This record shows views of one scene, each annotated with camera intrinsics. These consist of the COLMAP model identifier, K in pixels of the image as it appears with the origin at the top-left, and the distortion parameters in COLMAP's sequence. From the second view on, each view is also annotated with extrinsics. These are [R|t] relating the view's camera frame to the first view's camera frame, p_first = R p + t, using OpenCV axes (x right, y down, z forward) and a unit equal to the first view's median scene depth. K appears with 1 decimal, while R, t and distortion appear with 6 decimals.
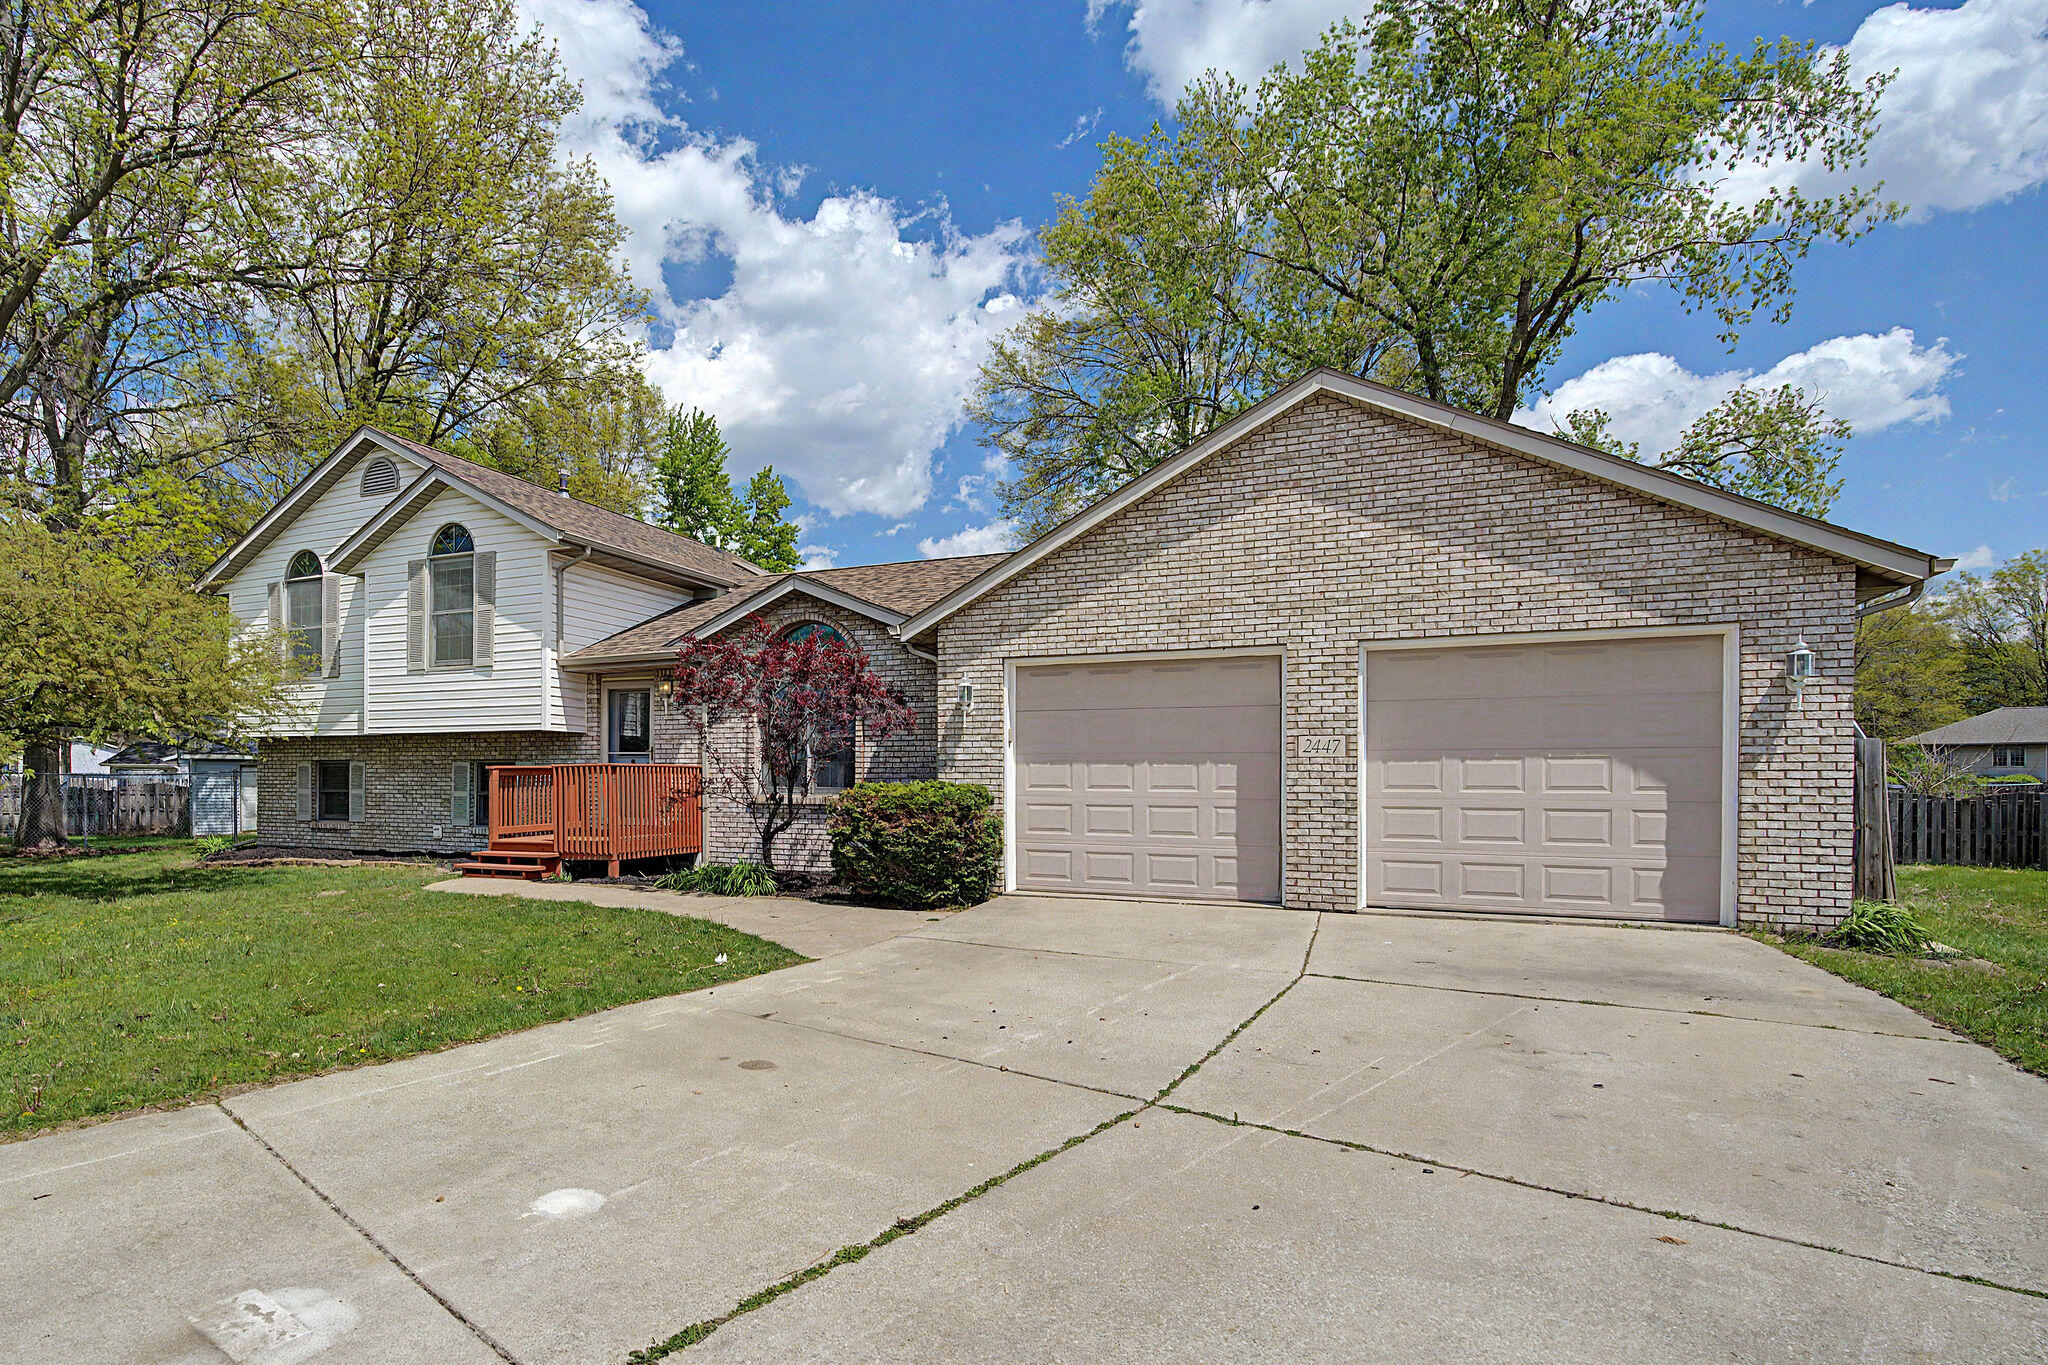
lens RADIAL K [[967.8, 0, 1024.0], [0, 967.8, 682.5], [0, 0, 1]] dist [-0.000908, 0.000129]
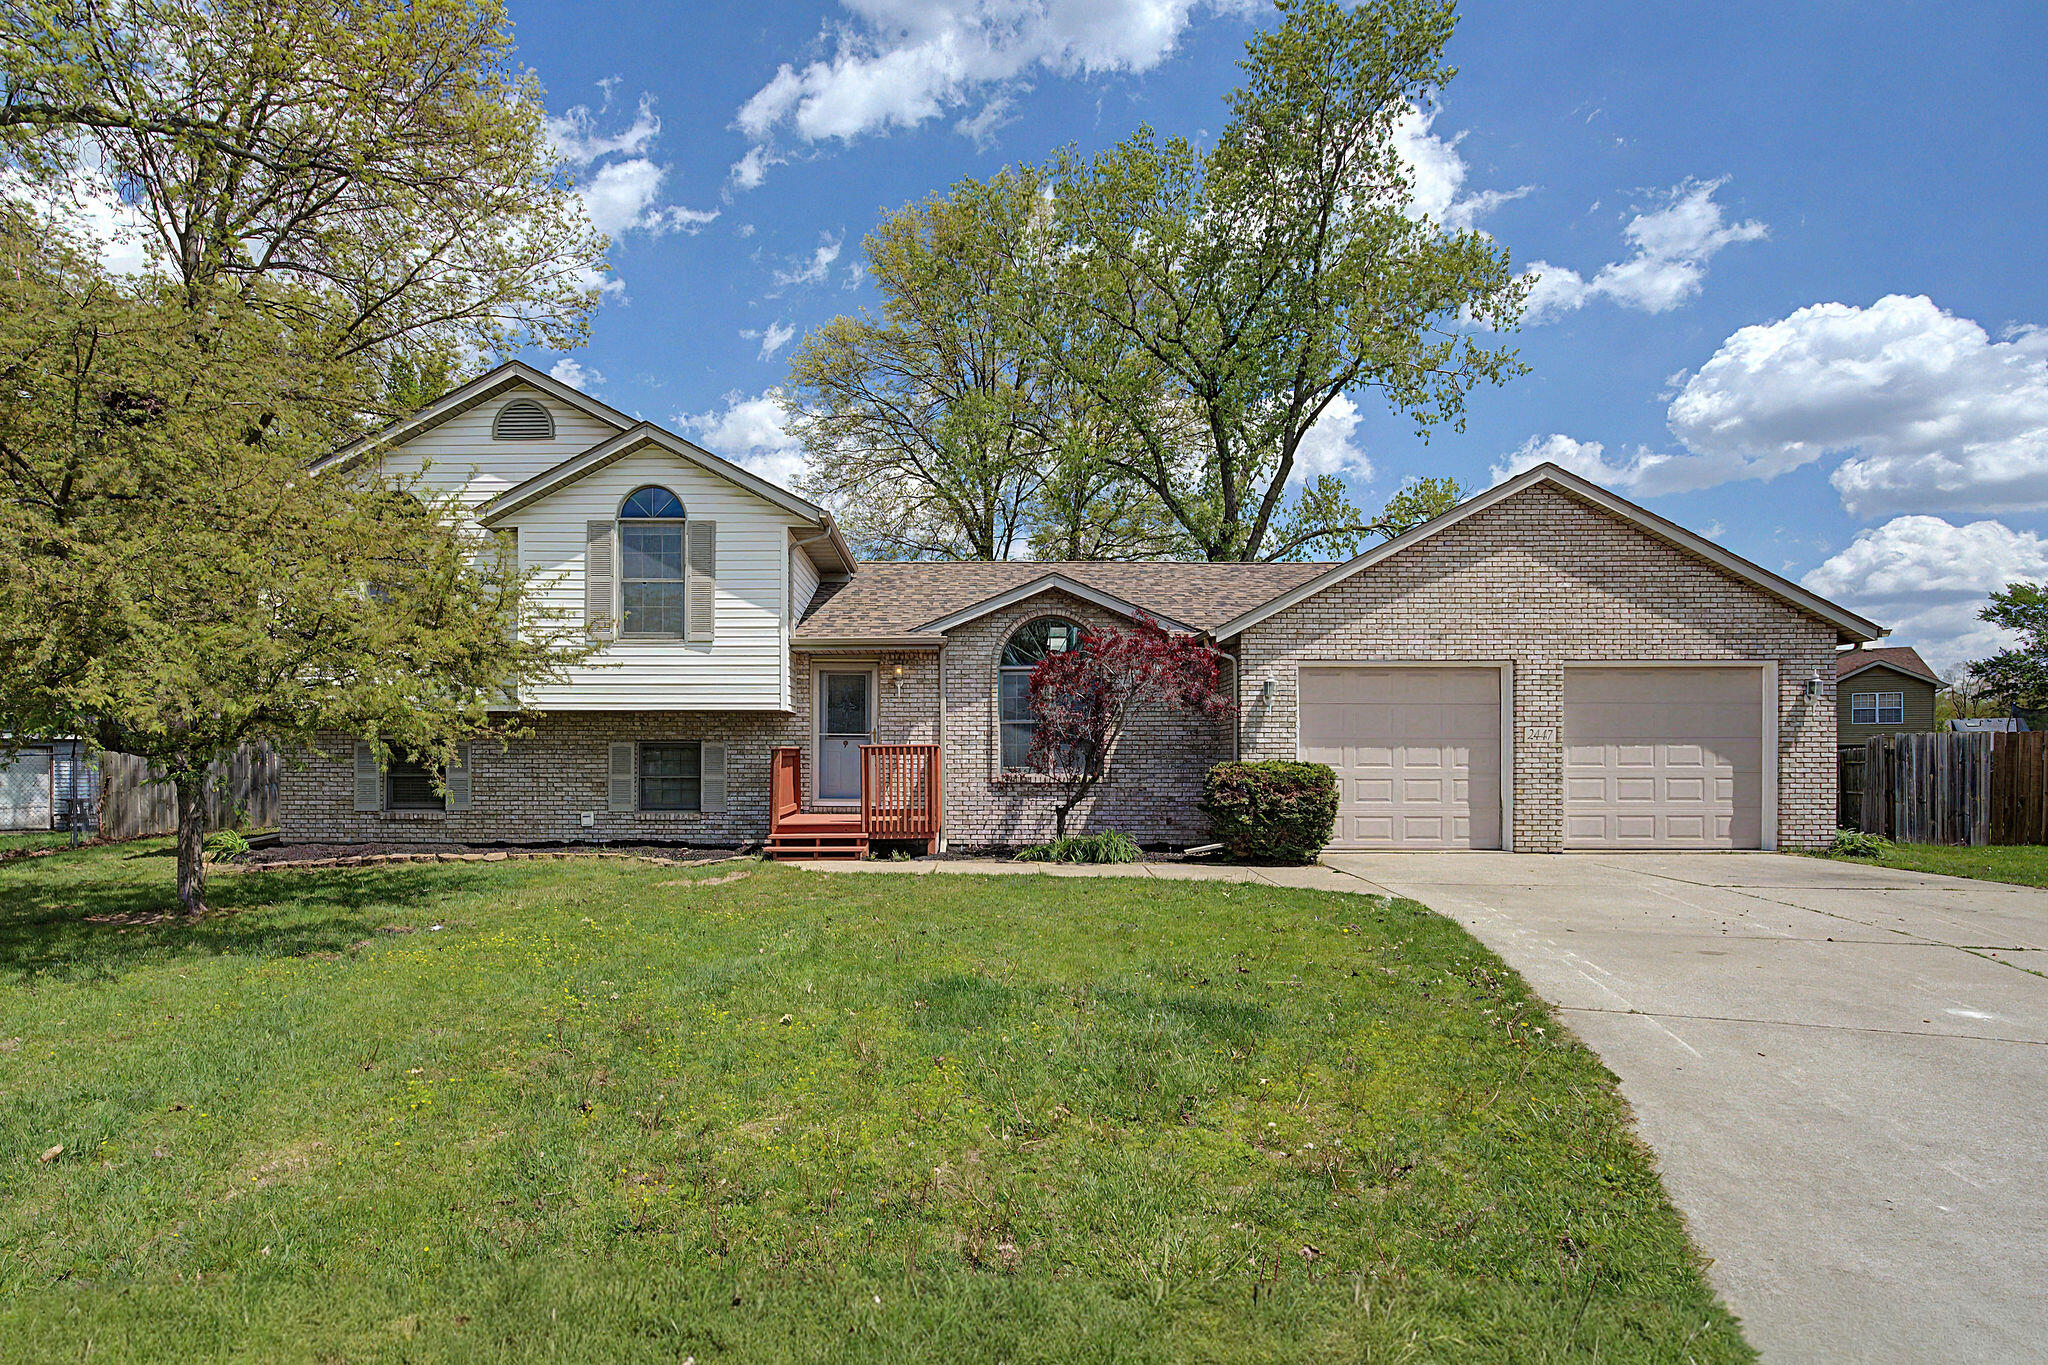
lens RADIAL K [[915.3, 0, 1024.0], [0, 915.3, 682.5], [0, 0, 1]] dist [-0.000783, 0.000934]
pose [[0.922124, 0.032108, 0.385560, -0.702094], [-0.035899, 0.999352, 0.002635, 0.011033], [-0.385225, -0.016271, 0.922679, 0.059211]]
